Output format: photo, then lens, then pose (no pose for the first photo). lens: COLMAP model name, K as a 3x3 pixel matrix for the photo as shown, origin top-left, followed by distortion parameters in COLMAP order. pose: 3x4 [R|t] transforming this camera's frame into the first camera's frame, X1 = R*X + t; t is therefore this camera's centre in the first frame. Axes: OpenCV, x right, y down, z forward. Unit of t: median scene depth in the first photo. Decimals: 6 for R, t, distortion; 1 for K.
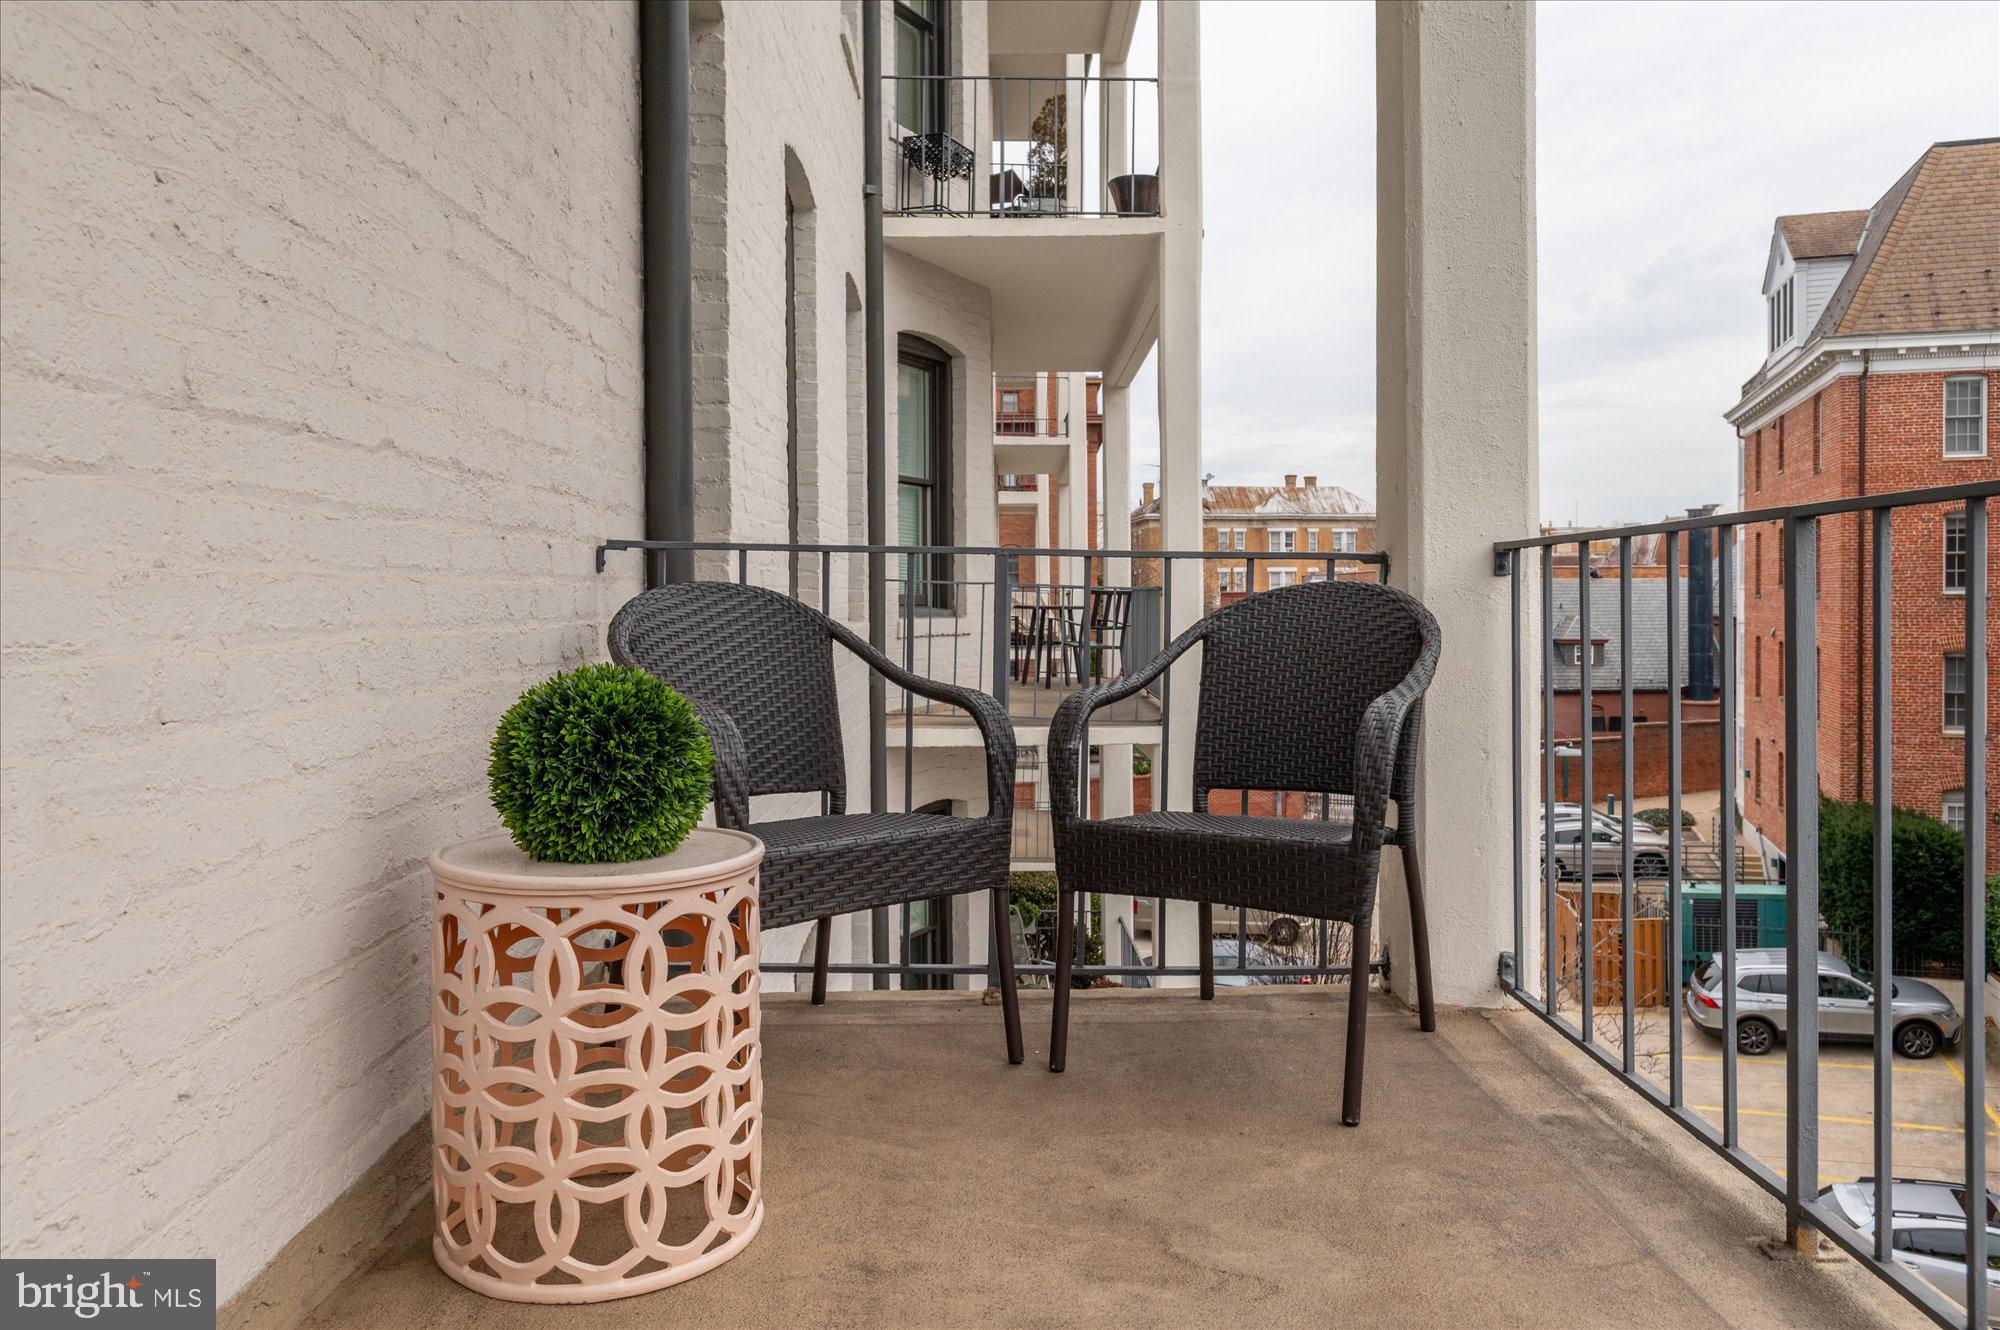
lens RADIAL K [[1573.2, 0, 999.5], [0, 1573.2, 641.6], [0, 0, 1]] dist [-0.021552, 0.030282]
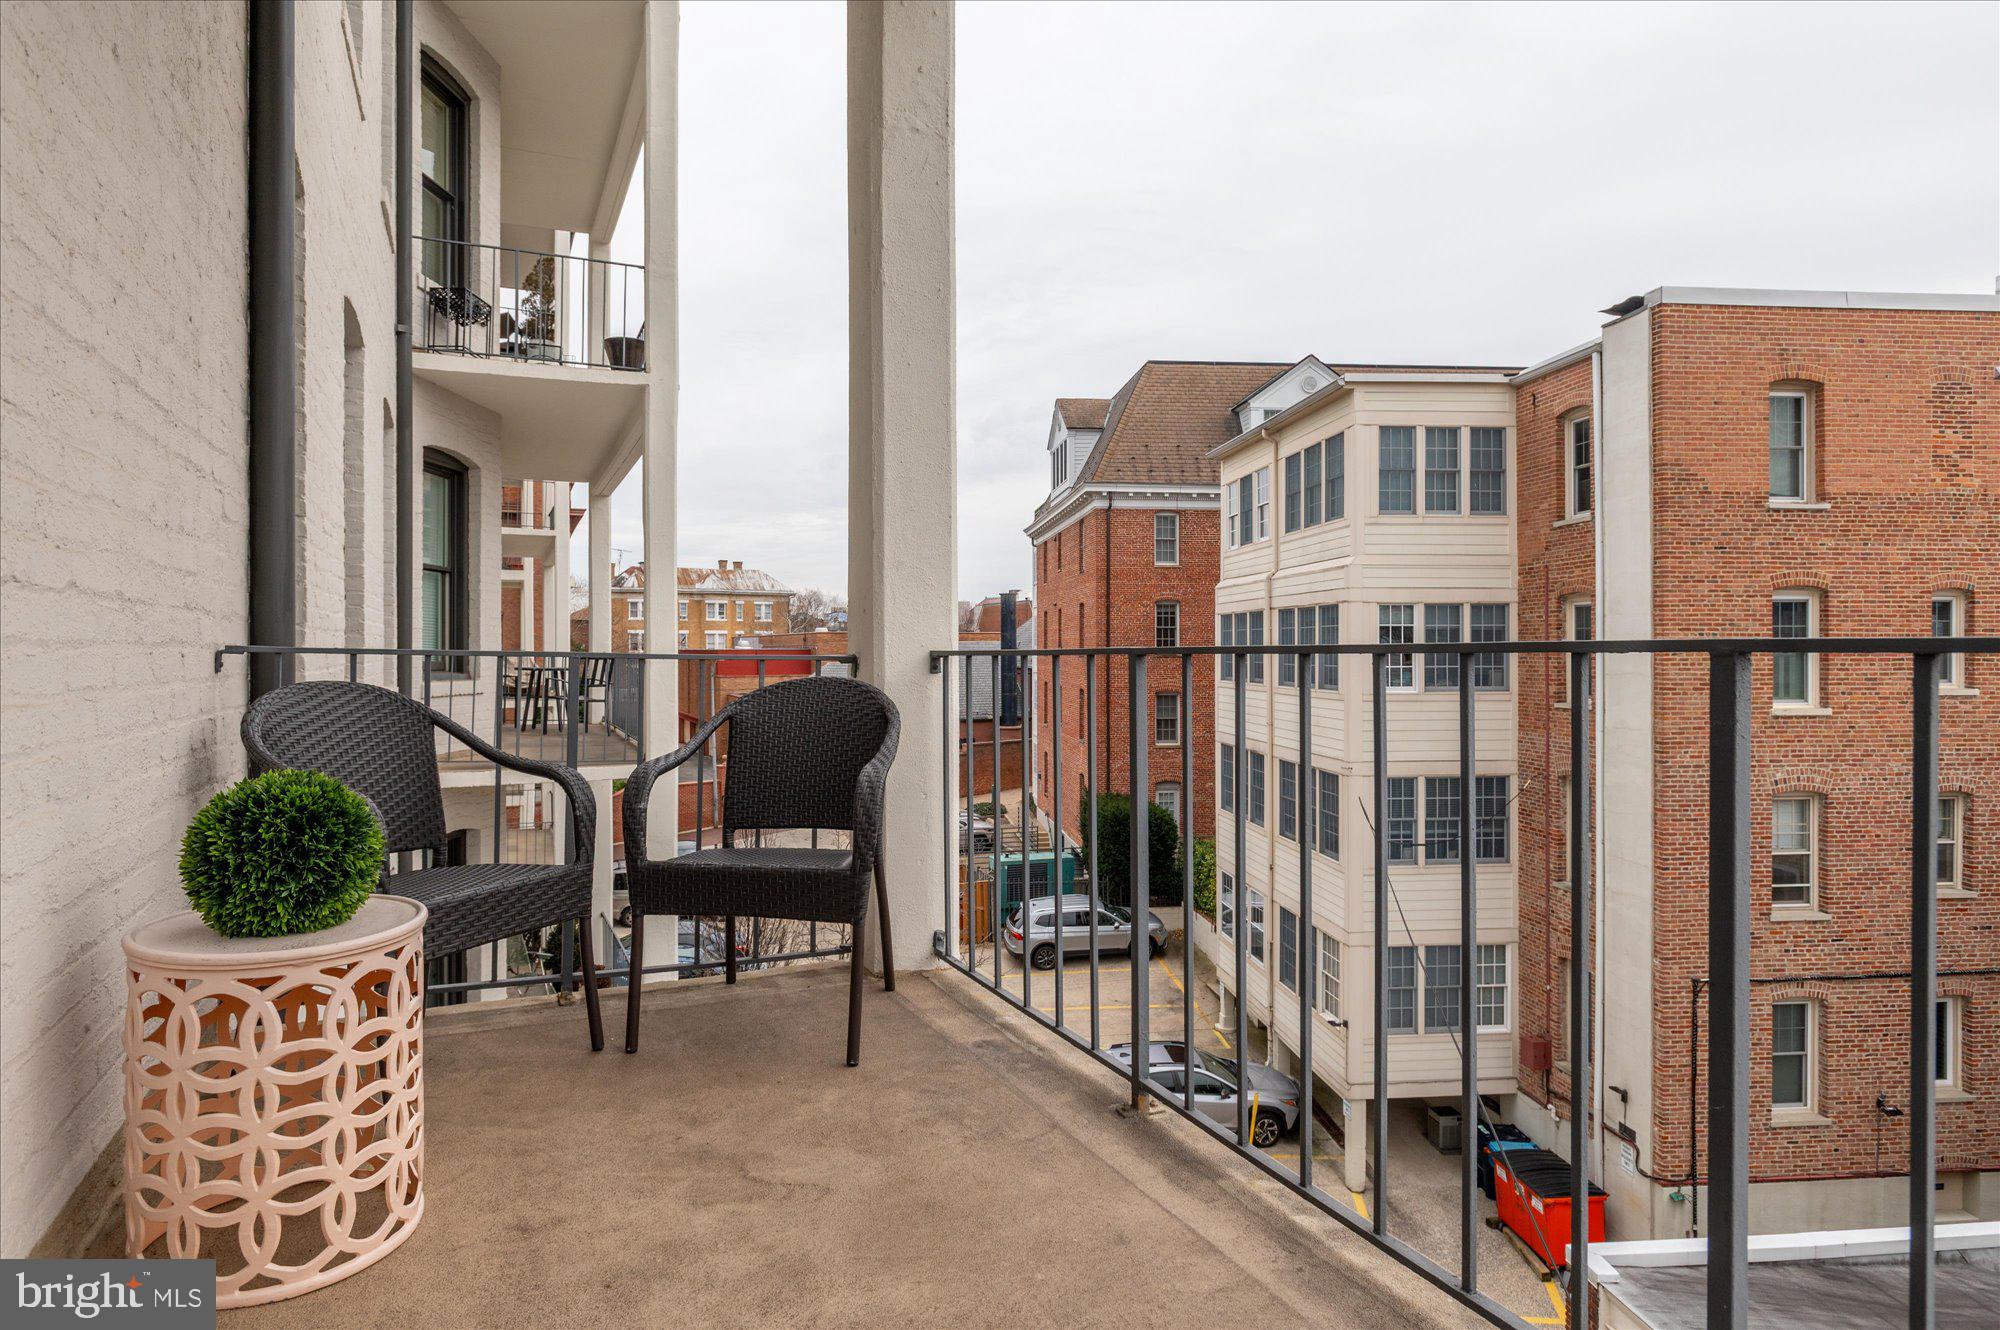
lens RADIAL K [[1192.3, 0, 1000.0], [0, 1192.3, 665.0], [0, 0, 1]] dist [-0.012032, 0.000058]
pose [[0.915352, 0.002048, 0.402649, -0.084893], [0.004861, 0.999858, -0.016138, -0.036434], [-0.402625, 0.016729, 0.915212, -0.050936]]
